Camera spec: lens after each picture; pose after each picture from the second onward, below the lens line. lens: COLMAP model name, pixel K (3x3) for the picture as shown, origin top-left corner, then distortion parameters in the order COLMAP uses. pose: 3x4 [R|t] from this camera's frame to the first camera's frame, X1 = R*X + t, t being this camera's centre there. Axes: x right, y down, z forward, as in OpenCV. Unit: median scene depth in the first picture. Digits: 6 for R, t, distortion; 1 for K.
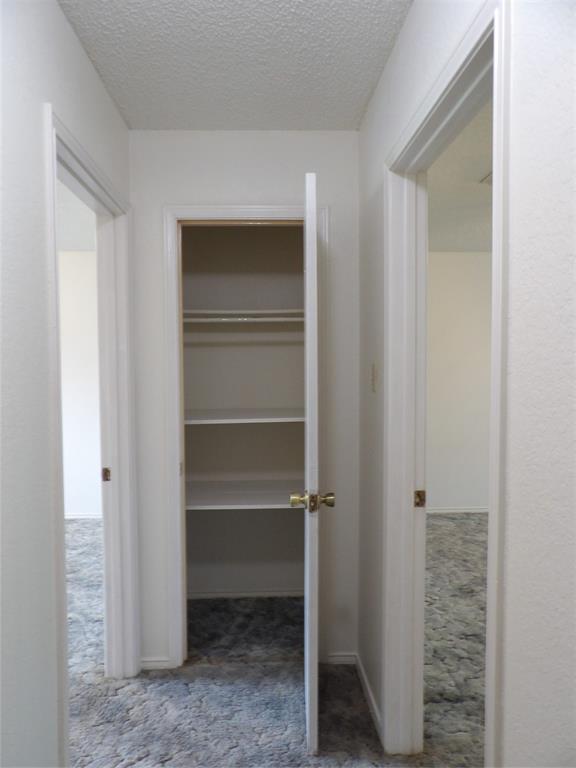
lens RADIAL K [[546.3, 0, 288.0], [0, 546.3, 384.0], [0, 0, 1]] dist [-0.035976, 0.042345]
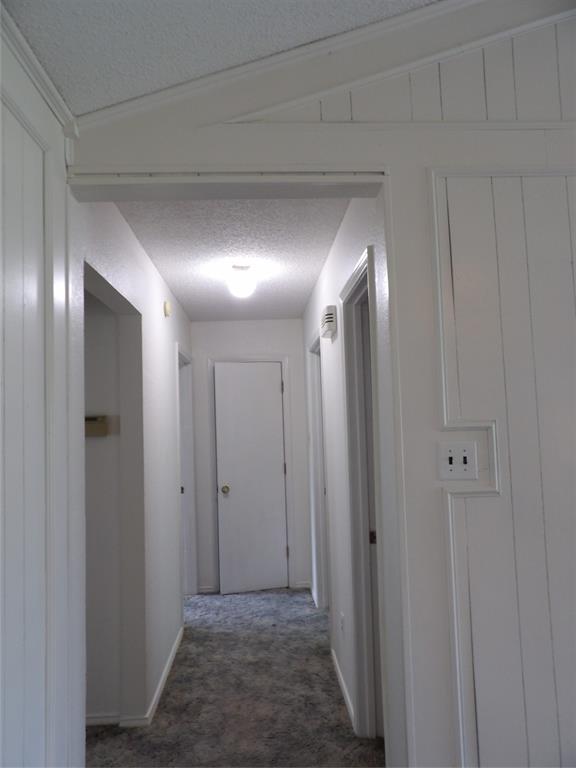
lens RADIAL K [[546.3, 0, 288.0], [0, 546.3, 384.0], [0, 0, 1]] dist [-0.035976, 0.042345]
pose [[0.999602, -0.028028, 0.003144, 0.068008], [0.028203, 0.992416, -0.119650, 0.027960], [0.000234, 0.119691, 0.992811, -1.104430]]
